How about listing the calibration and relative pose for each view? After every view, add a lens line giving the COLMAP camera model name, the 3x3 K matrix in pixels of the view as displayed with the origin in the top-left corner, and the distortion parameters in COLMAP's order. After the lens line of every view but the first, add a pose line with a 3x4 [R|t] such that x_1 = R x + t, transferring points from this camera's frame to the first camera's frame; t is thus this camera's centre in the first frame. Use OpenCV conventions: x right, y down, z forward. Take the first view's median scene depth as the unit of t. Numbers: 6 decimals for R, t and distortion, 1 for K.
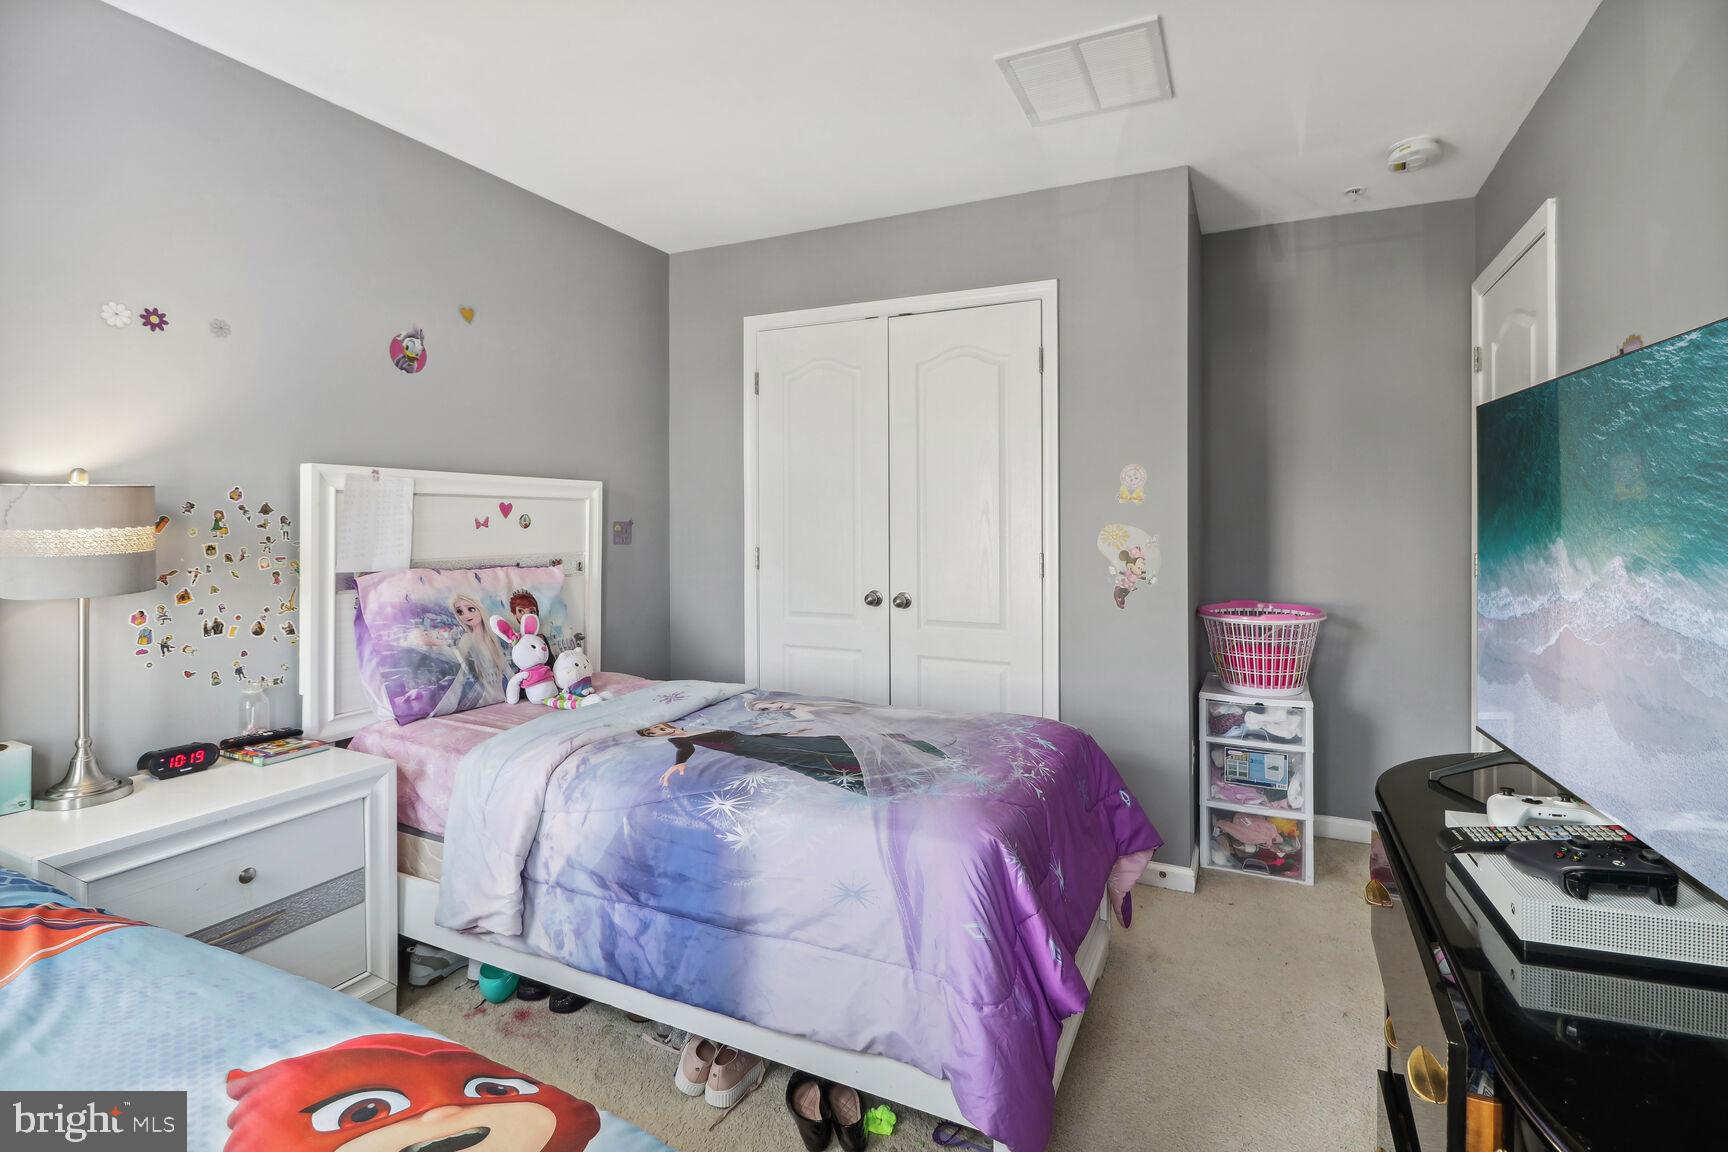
lens RADIAL K [[804.0, 0, 879.0], [0, 804.0, 522.0], [0, 0, 1]] dist [0.003132, 0.000412]
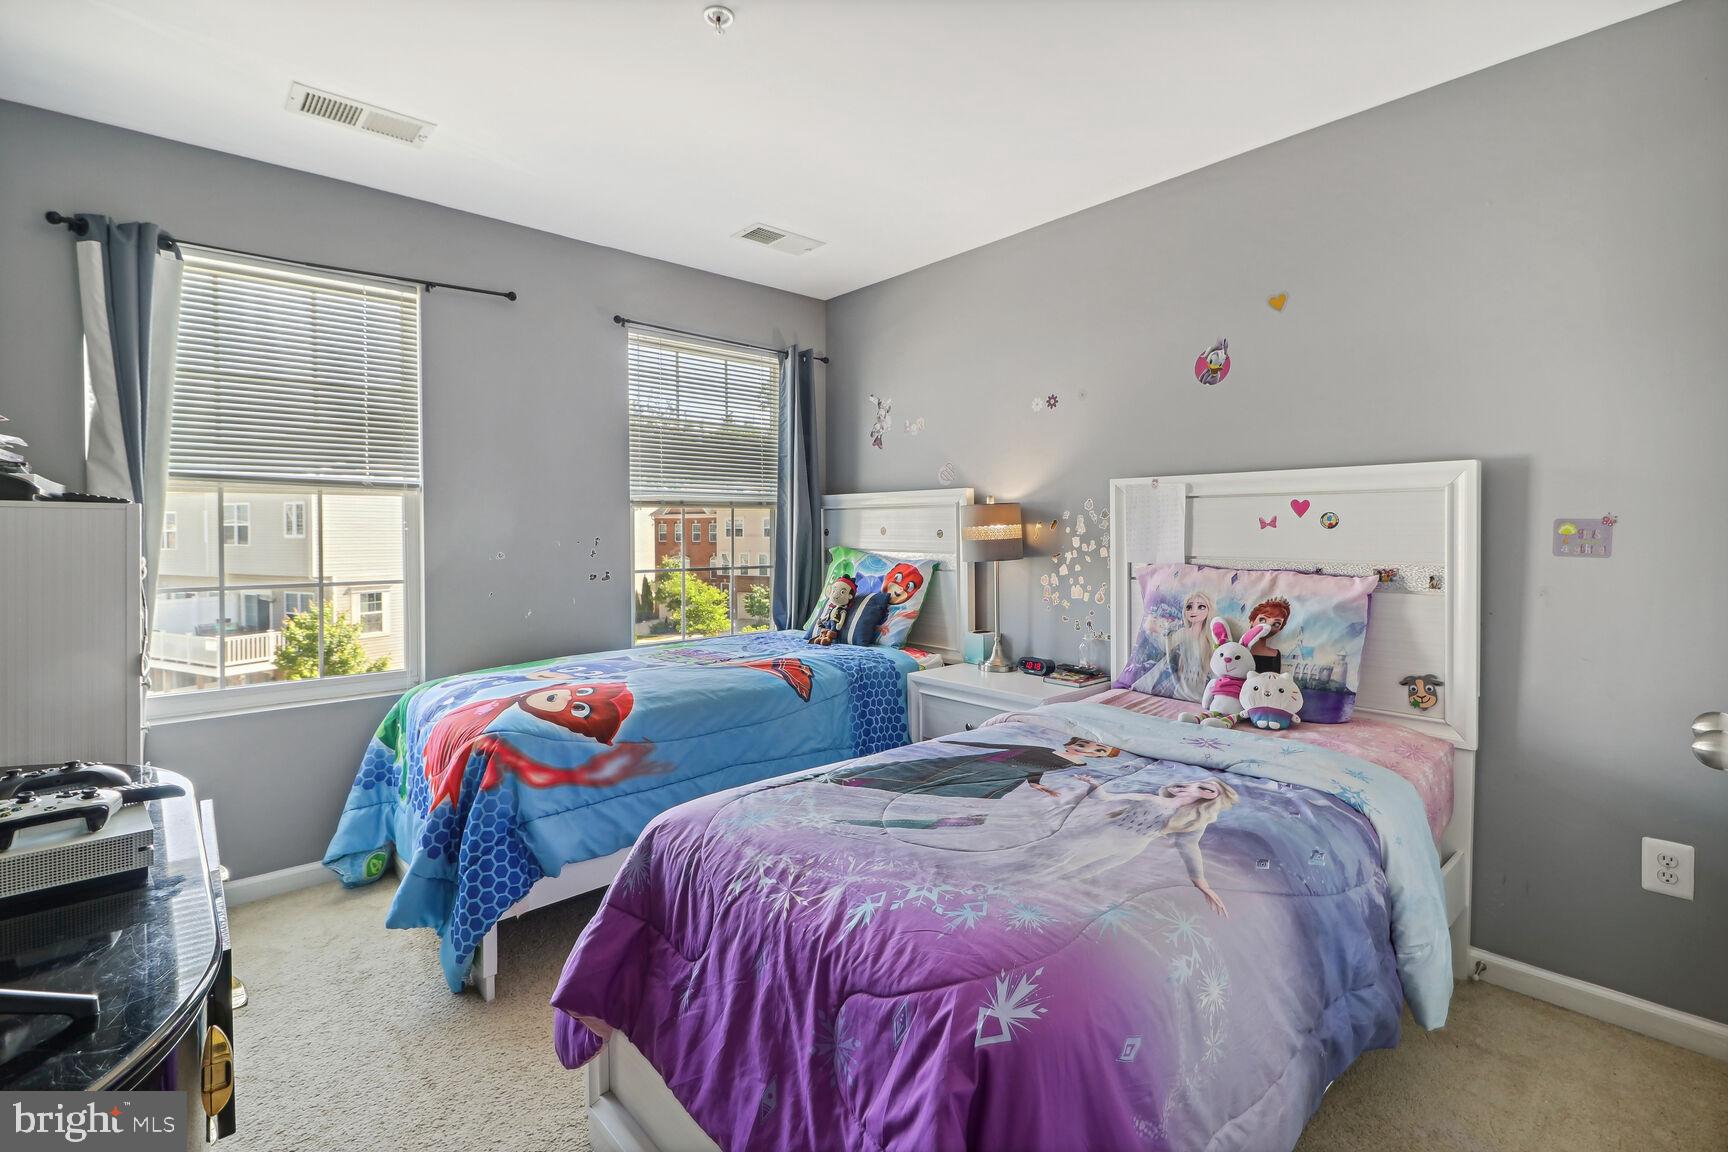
lens RADIAL K [[804.0, 0, 875.6], [0, 804.0, 535.1], [0, 0, 1]] dist [0.003132, 0.000412]
pose [[-0.395083, 0.005976, -0.918626, 0.596703], [-0.000584, 0.999977, 0.006757, 0.010455], [0.918645, 0.003206, -0.395071, 1.024134]]
